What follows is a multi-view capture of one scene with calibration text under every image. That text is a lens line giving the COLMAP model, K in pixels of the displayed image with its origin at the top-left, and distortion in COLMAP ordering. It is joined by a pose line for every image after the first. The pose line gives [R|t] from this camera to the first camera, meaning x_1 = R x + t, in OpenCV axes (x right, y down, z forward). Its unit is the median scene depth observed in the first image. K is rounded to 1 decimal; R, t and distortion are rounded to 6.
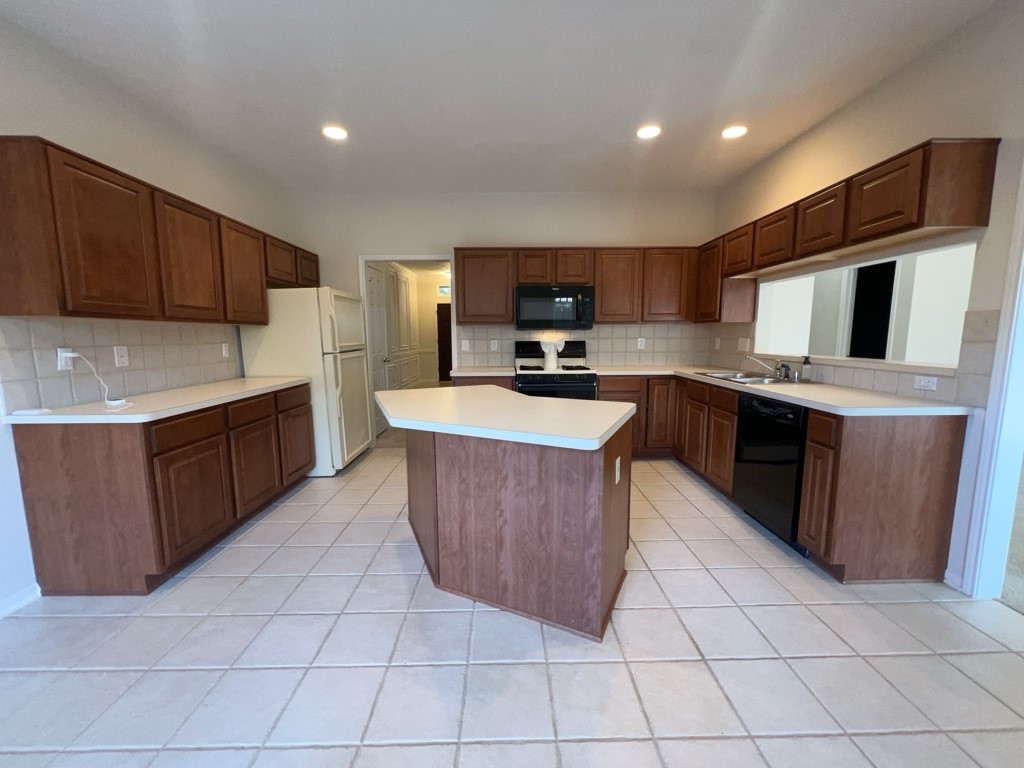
lens RADIAL K [[405.5, 0, 512.0], [0, 405.5, 384.0], [0, 0, 1]] dist [-0.001475, -0.000198]
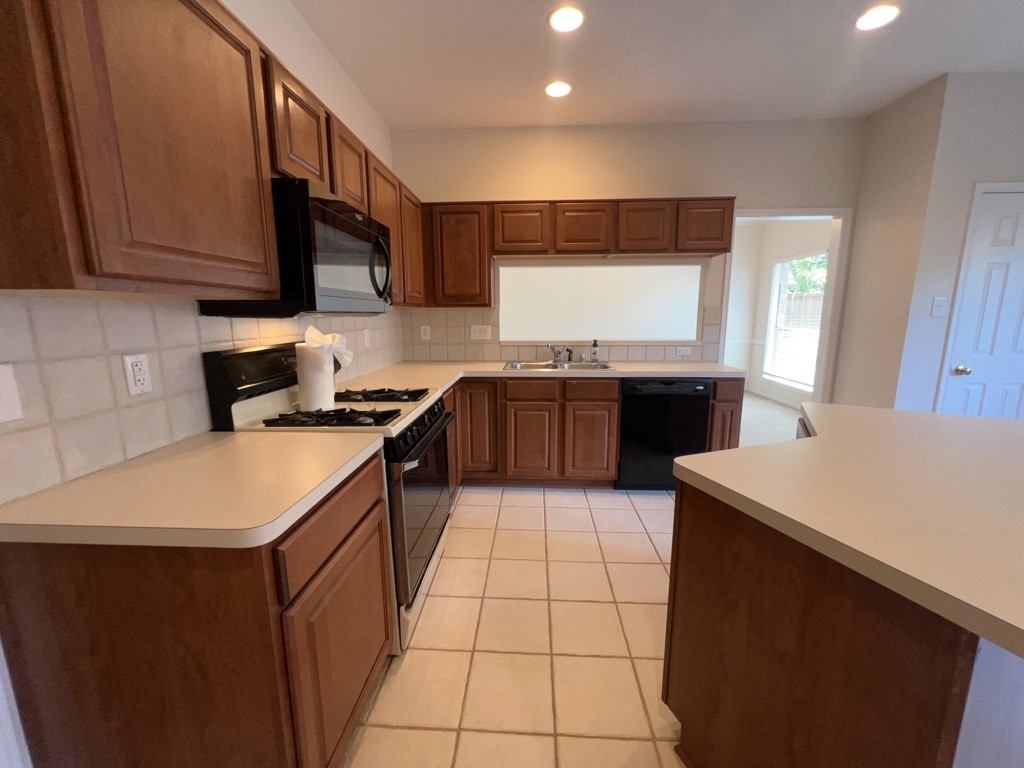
lens RADIAL K [[405.5, 0, 512.0], [0, 405.5, 384.0], [0, 0, 1]] dist [-0.001475, -0.000198]
pose [[0.067681, -0.164426, 0.984065, -0.365325], [0.126392, 0.979793, 0.155019, -0.126399], [-0.989669, 0.113886, 0.087095, 0.941480]]
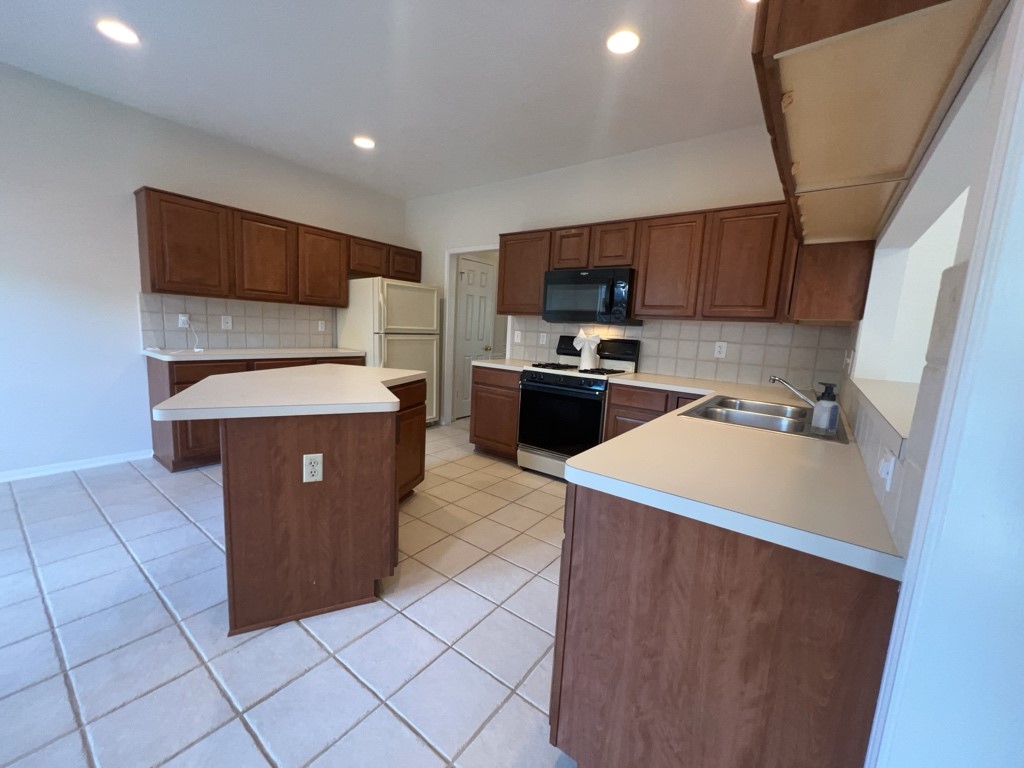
lens RADIAL K [[405.5, 0, 512.0], [0, 405.5, 384.0], [0, 0, 1]] dist [-0.001475, -0.000198]
pose [[0.792964, 0.129885, -0.595262, 0.582616], [-0.130741, 0.990528, 0.041967, -0.030326], [0.595075, 0.044547, 0.802435, 0.294126]]
